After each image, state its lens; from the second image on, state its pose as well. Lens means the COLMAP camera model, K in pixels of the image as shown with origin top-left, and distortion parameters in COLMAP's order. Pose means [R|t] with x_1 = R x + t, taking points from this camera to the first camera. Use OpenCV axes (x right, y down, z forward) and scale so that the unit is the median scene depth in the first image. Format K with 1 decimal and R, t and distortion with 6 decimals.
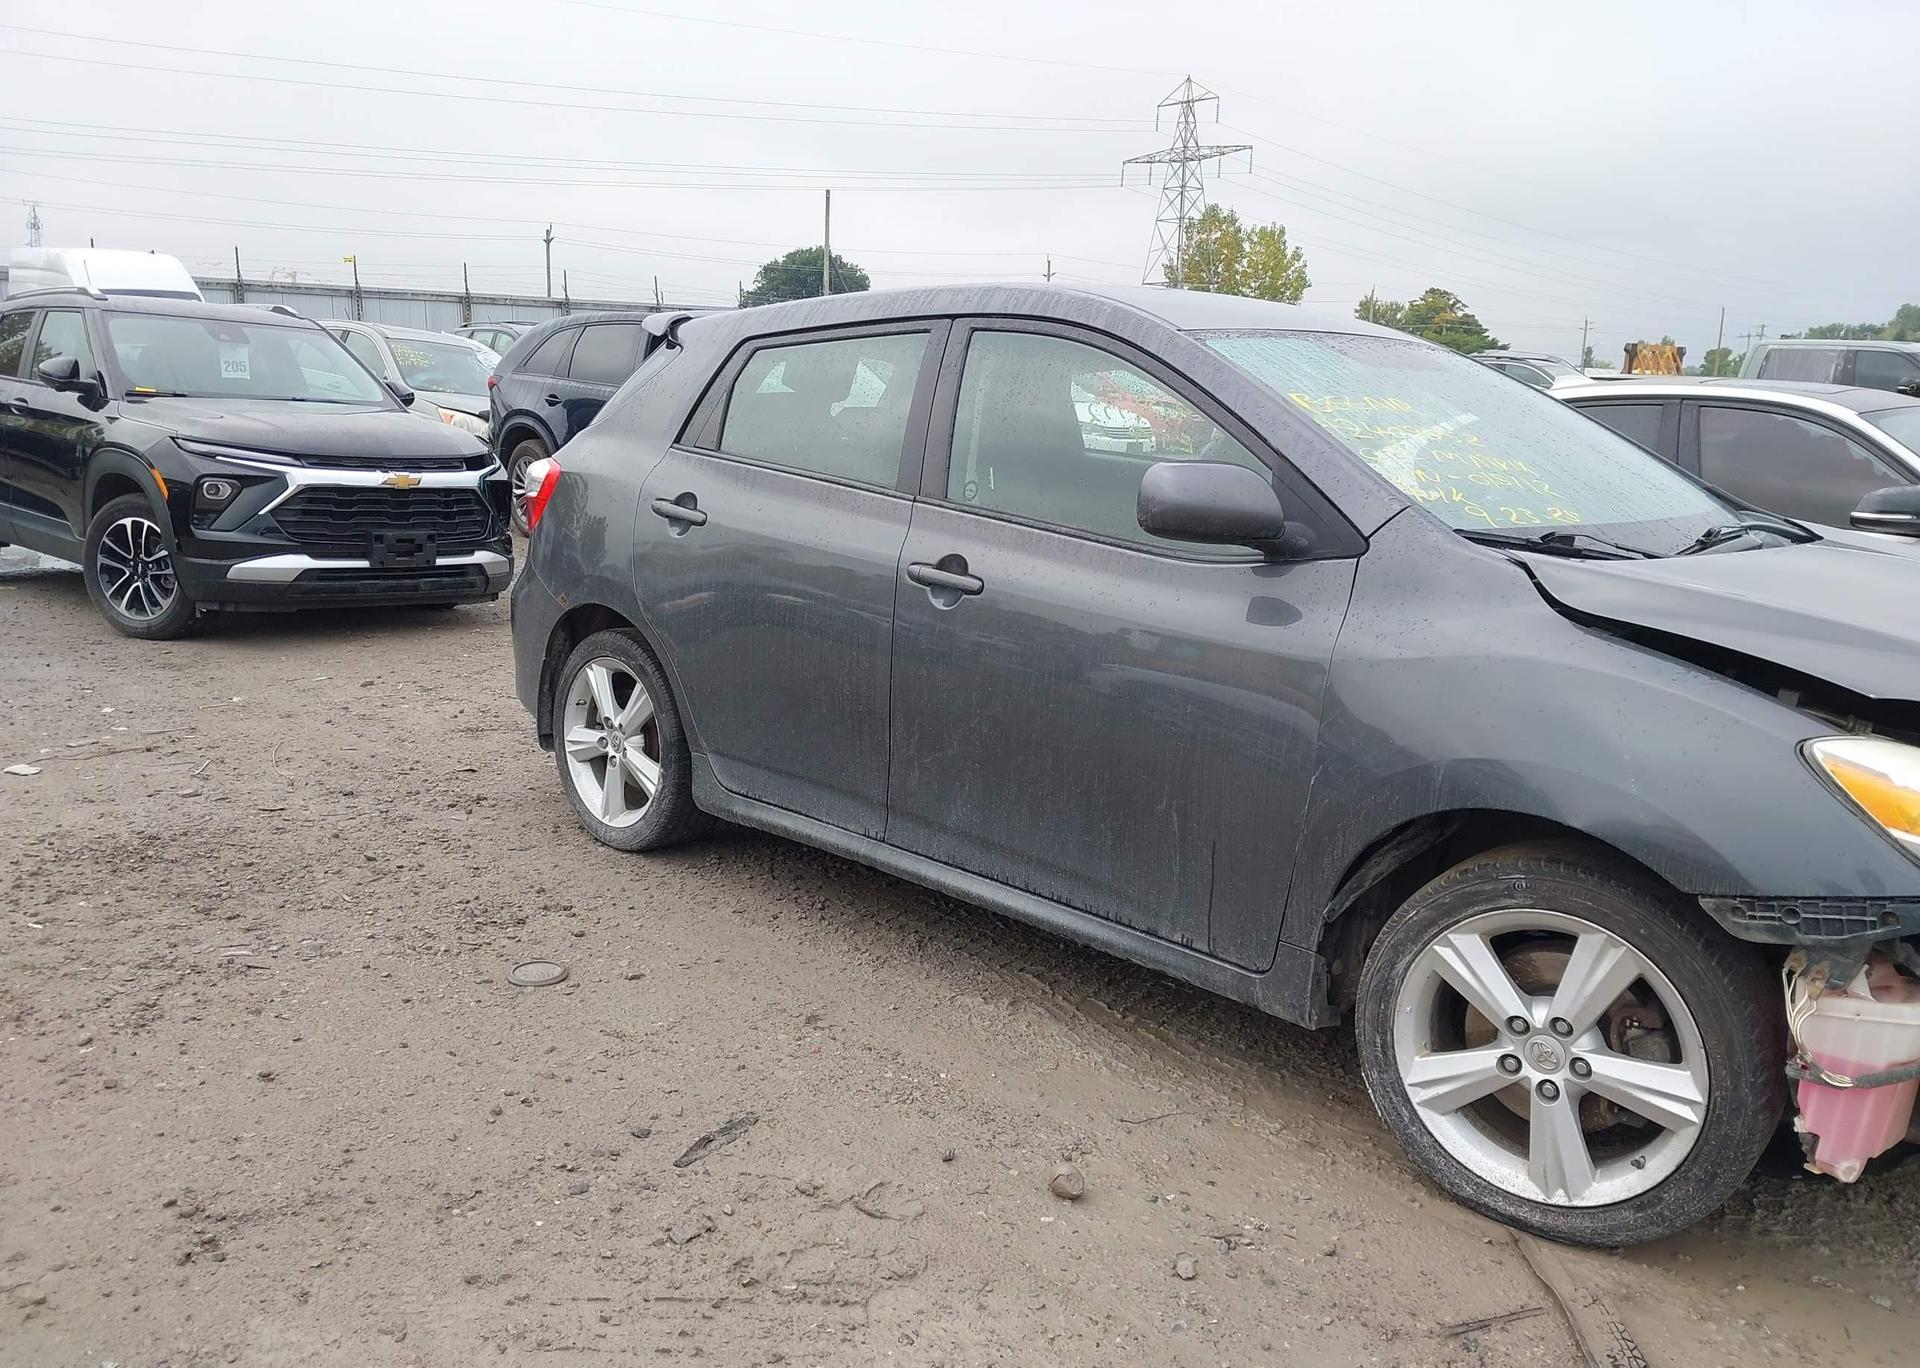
lens RADIAL K [[1514.1, 0, 952.3], [0, 1514.1, 715.6], [0, 0, 1]] dist [-0.001932, -0.002131]
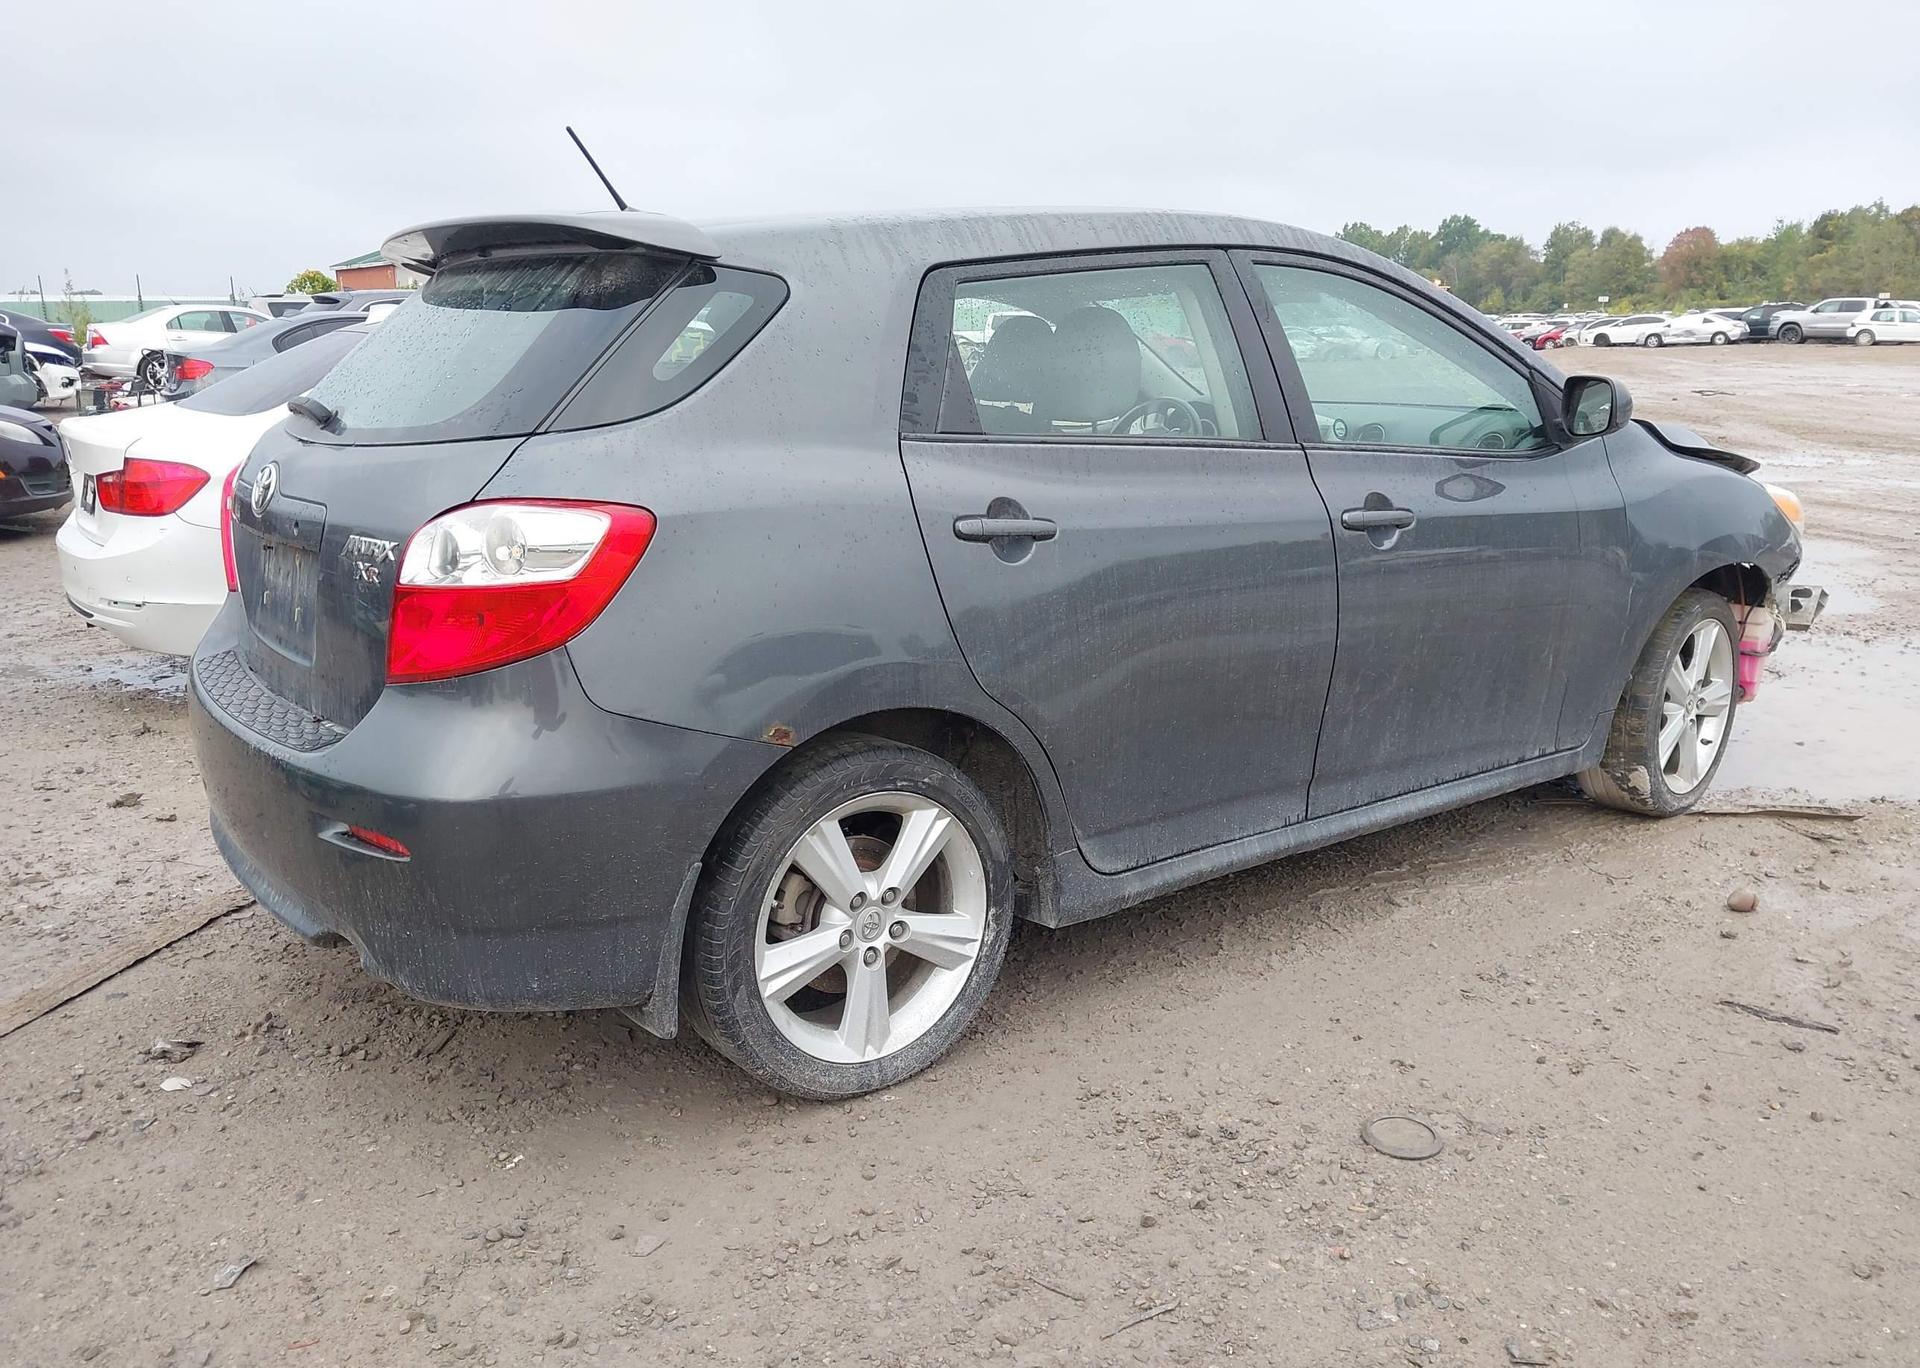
lens RADIAL K [[1503.0, 0, 957.0], [0, 1503.0, 746.2], [0, 0, 1]] dist [-0.001792, 0.002850]
pose [[0.161703, -0.279000, 0.946579, -1.065668], [0.234077, 0.942672, 0.237861, -0.259453], [-0.958676, 0.183110, 0.217741, 1.122835]]
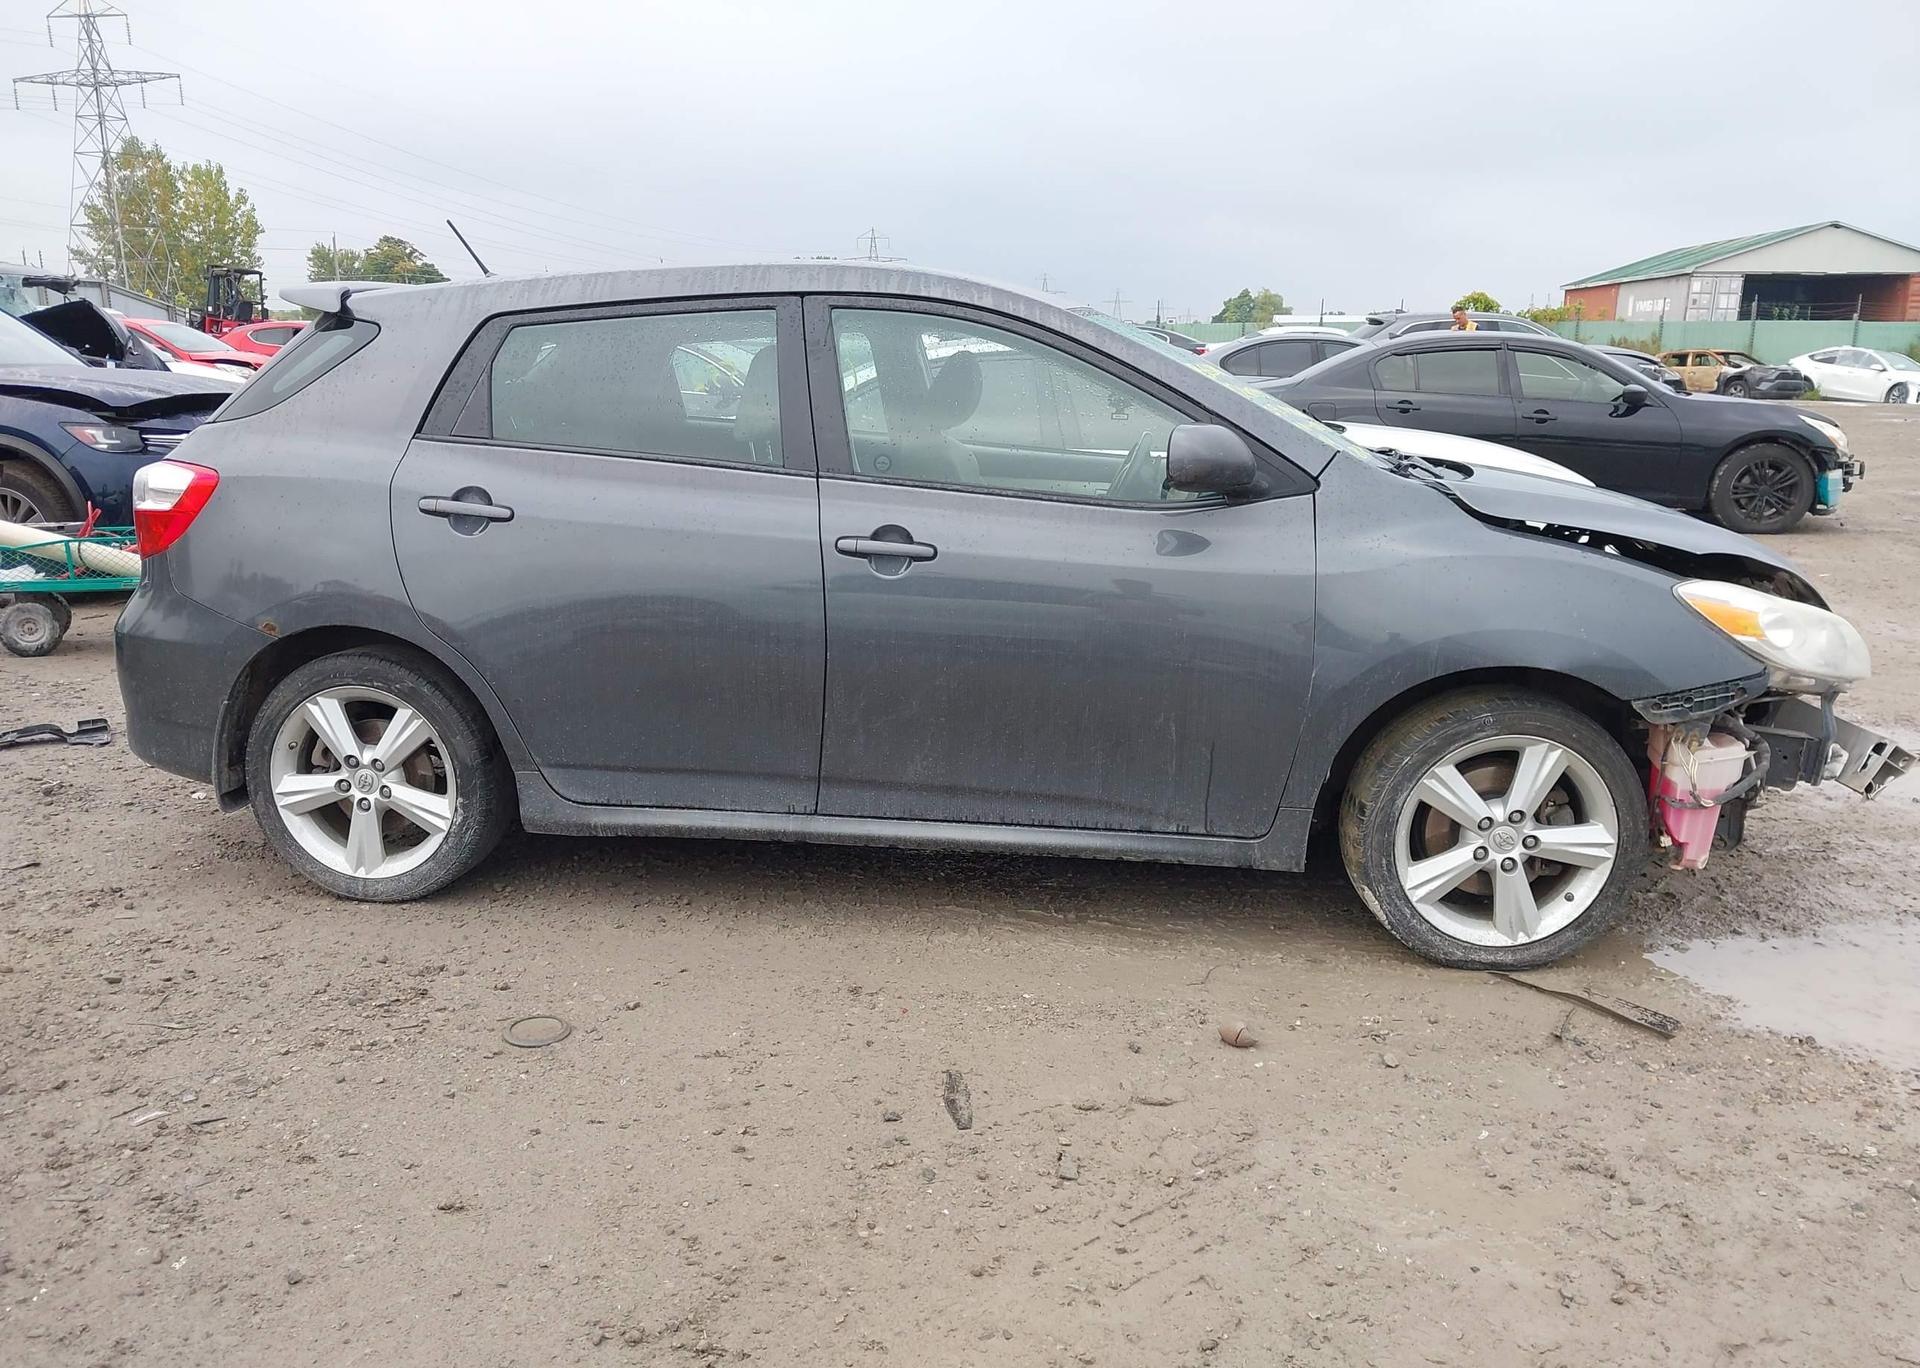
lens RADIAL K [[1514.1, 0, 952.3], [0, 1514.1, 715.6], [0, 0, 1]] dist [-0.001932, -0.002131]
pose [[0.798080, -0.162458, 0.580237, -0.619505], [0.144228, 0.986479, 0.077823, -0.053408], [-0.585035, 0.021578, 0.810721, 0.133254]]
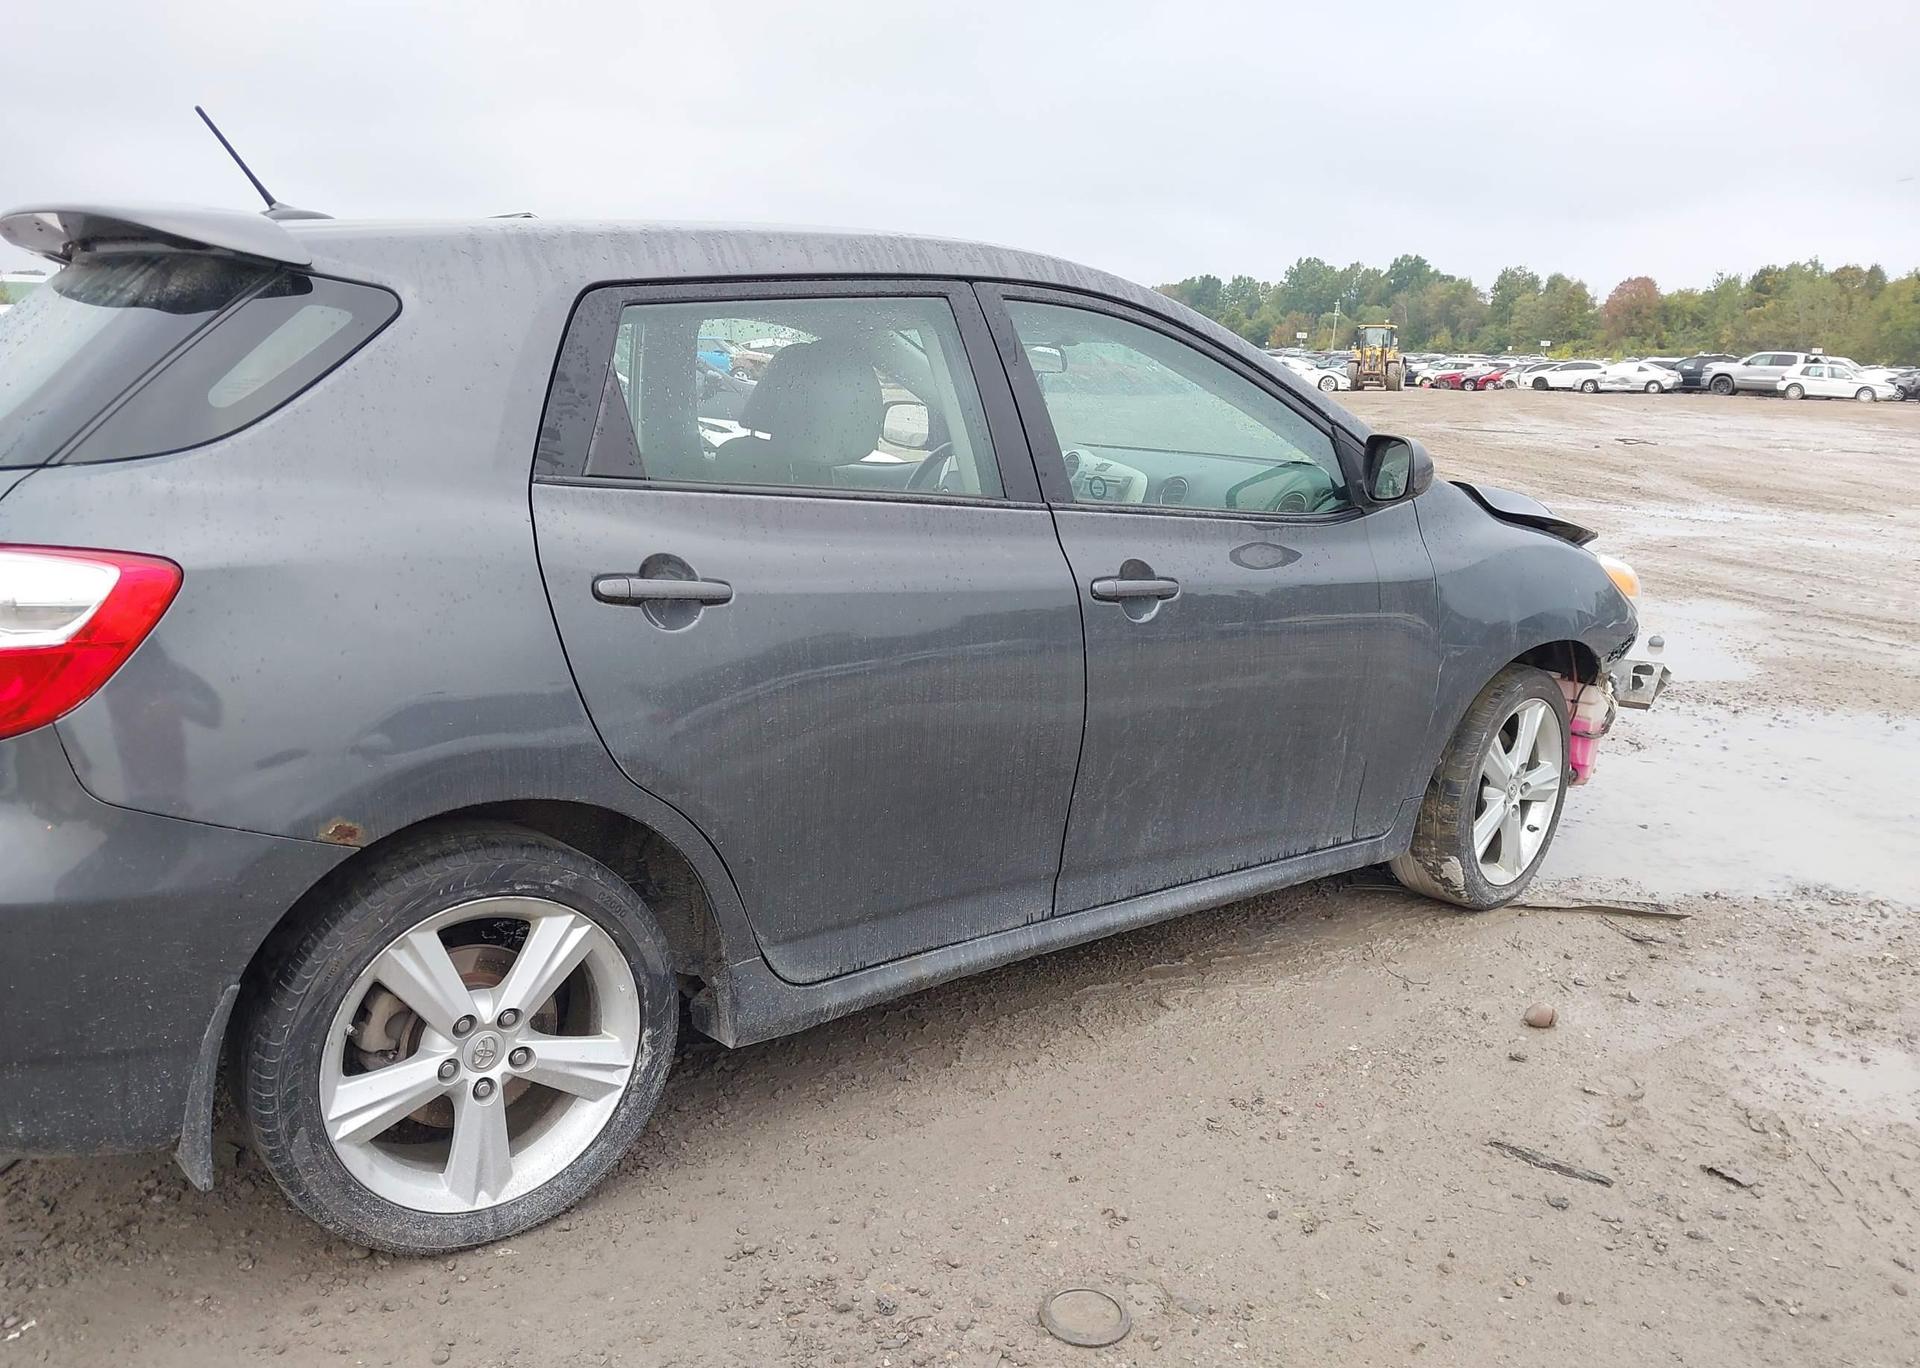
lens RADIAL K [[1502.4, 0, 966.5], [0, 1502.4, 740.0], [0, 0, 1]] dist [0.006970, -0.001627]
pose [[0.131067, -0.260151, 0.956631, -0.923859], [0.195228, 0.952833, 0.232370, -0.239648], [-0.971961, 0.156305, 0.175673, 0.996906]]
